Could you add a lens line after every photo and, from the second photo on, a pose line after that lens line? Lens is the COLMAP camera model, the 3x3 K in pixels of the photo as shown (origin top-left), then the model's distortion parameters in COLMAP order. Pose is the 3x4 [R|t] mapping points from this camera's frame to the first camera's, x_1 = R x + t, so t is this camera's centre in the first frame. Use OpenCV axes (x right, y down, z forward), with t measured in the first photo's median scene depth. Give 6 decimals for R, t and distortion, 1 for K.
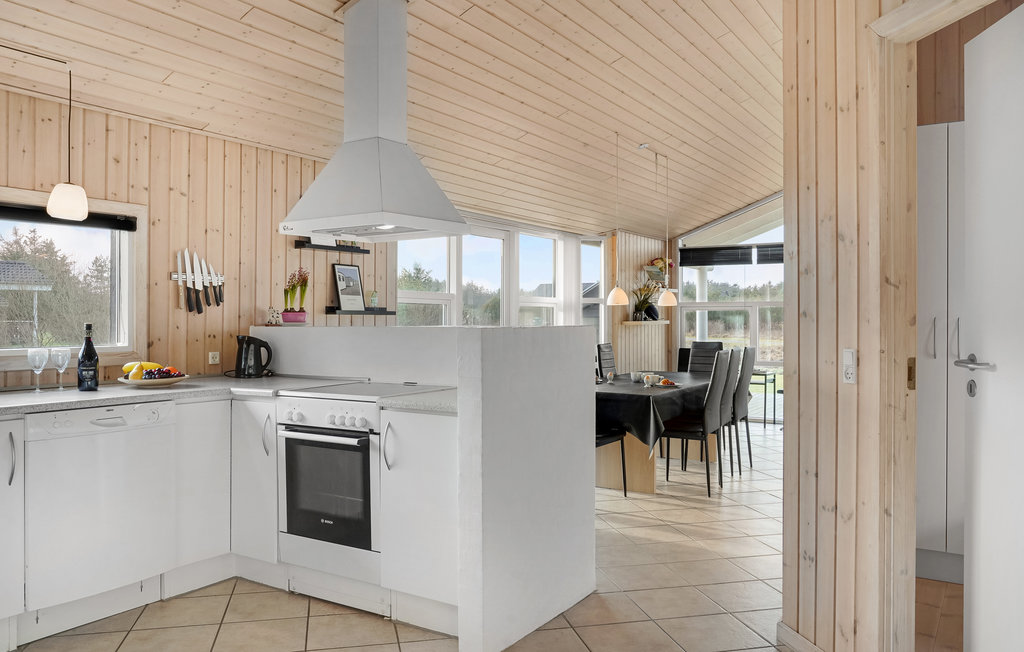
lens RADIAL K [[779.4, 0, 516.9], [0, 779.4, 331.3], [0, 0, 1]] dist [-0.037149, 0.007774]
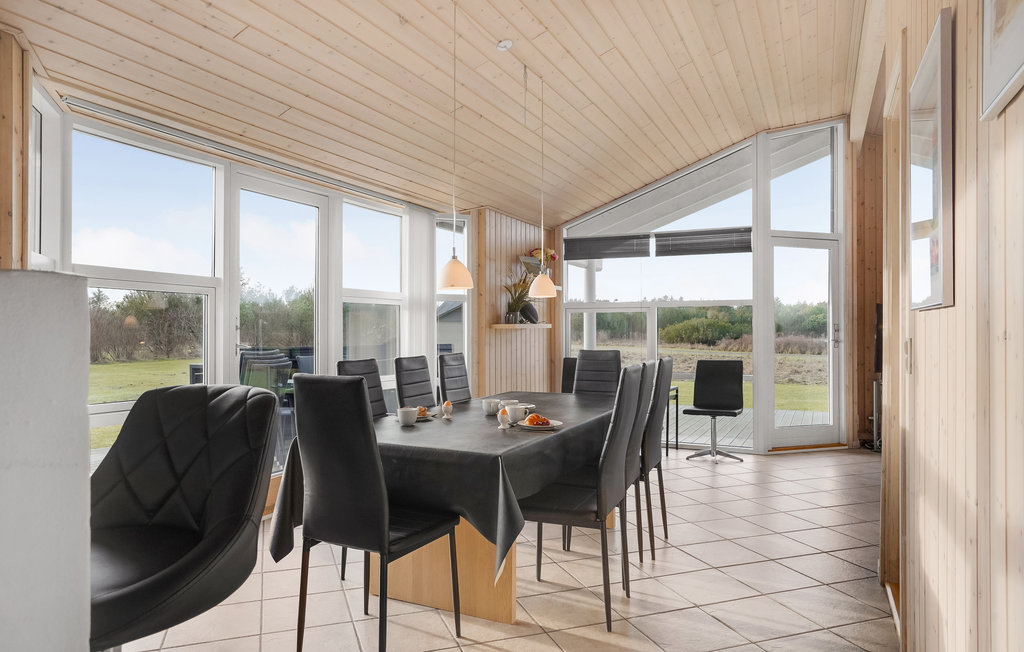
lens RADIAL K [[673.1, 0, 509.8], [0, 673.1, 327.3], [0, 0, 1]] dist [0.014355, 0.001781]
pose [[0.993031, 0.001433, 0.117849, 0.107782], [0.000913, 0.999803, -0.019844, 0.005486], [-0.117854, 0.019813, 0.992833, 0.474159]]
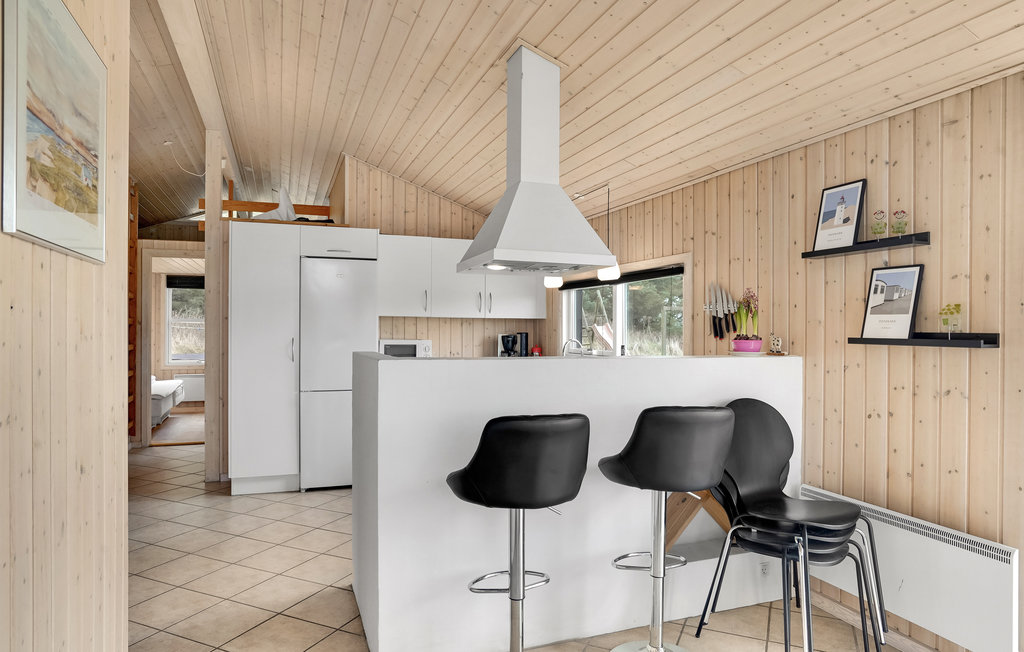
lens RADIAL K [[657.2, 0, 510.7], [0, 657.2, 324.1], [0, 0, 1]] dist [-0.006135, -0.000521]
pose [[-0.629650, -0.003072, -0.776873, 0.338868], [-0.013766, 0.999879, 0.007204, -0.032153], [0.776757, 0.015231, -0.629616, 0.929185]]
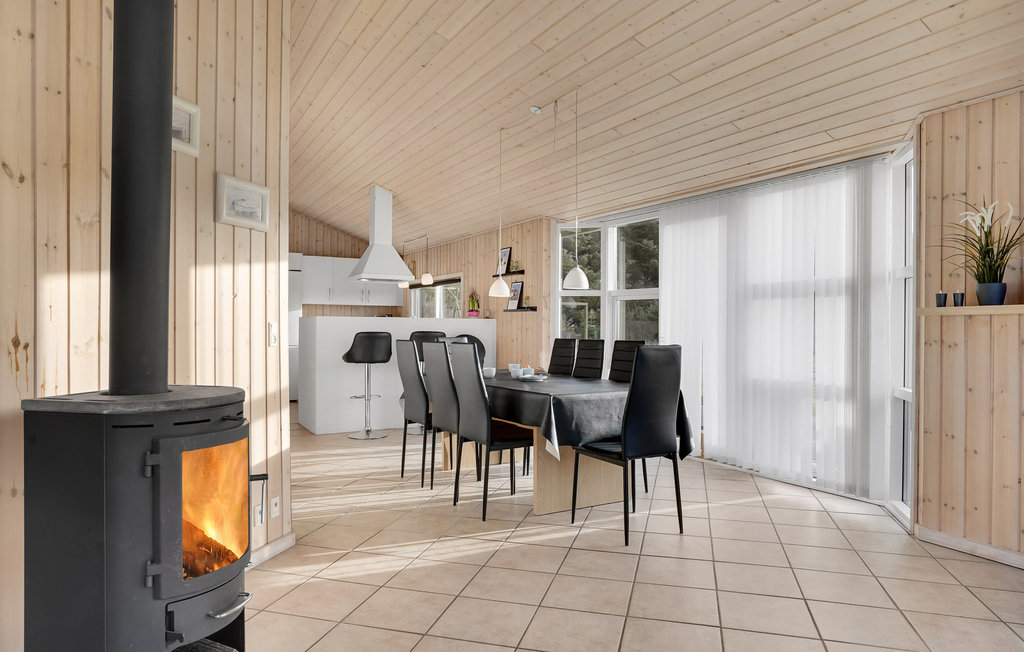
lens RADIAL K [[716.9, 0, 512.3], [0, 716.9, 330.4], [0, 0, 1]] dist [-0.000083, -0.001255]
pose [[-0.518756, 0.005446, -0.854905, 0.927526], [-0.015105, 0.999765, 0.015535, -0.005126], [0.854789, 0.020972, -0.518552, 1.510307]]
